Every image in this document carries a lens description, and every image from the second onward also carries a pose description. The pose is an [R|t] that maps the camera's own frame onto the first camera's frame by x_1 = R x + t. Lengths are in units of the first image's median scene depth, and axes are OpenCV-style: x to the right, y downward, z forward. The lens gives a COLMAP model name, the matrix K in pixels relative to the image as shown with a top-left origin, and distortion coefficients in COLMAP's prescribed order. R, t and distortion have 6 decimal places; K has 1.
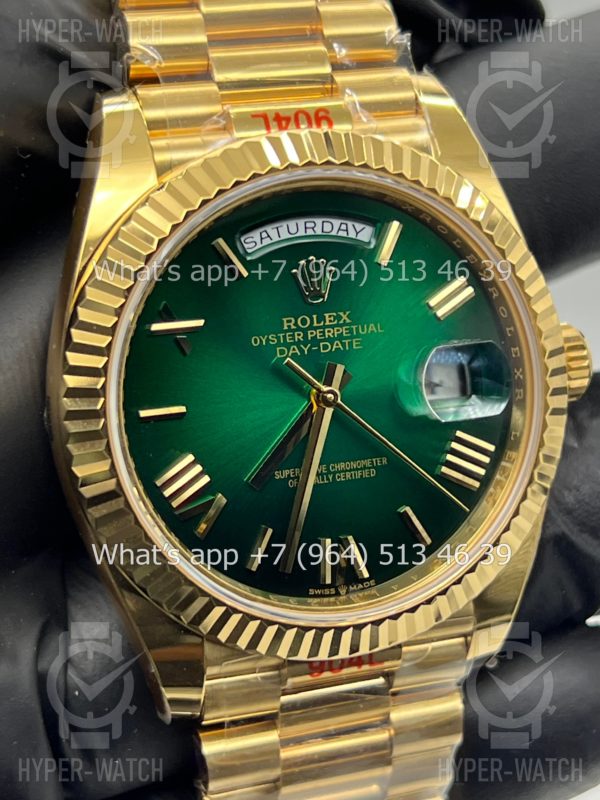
lens RADIAL K [[1989.2, 0, 301.4], [0, 1989.2, 399.9], [0, 0, 1]] dist [0.501987, 0.000000]
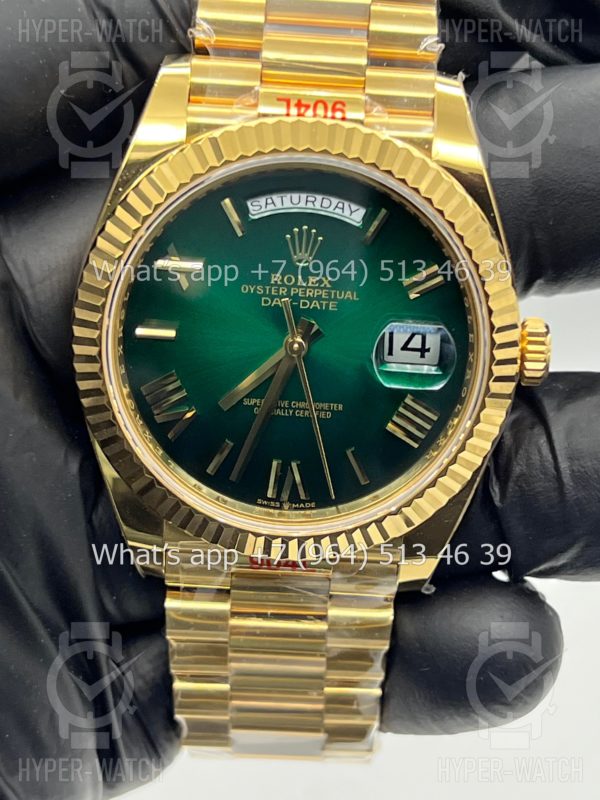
lens RADIAL K [[1989.2, 0, 299.6], [0, 1989.2, 399.0], [0, 0, 1]] dist [0.501987, 0.000000]
pose [[0.942301, 0.209007, -0.261504, 0.329114], [-0.177528, 0.974254, 0.138969, -0.135028], [0.283817, -0.084526, 0.955146, -0.132528]]
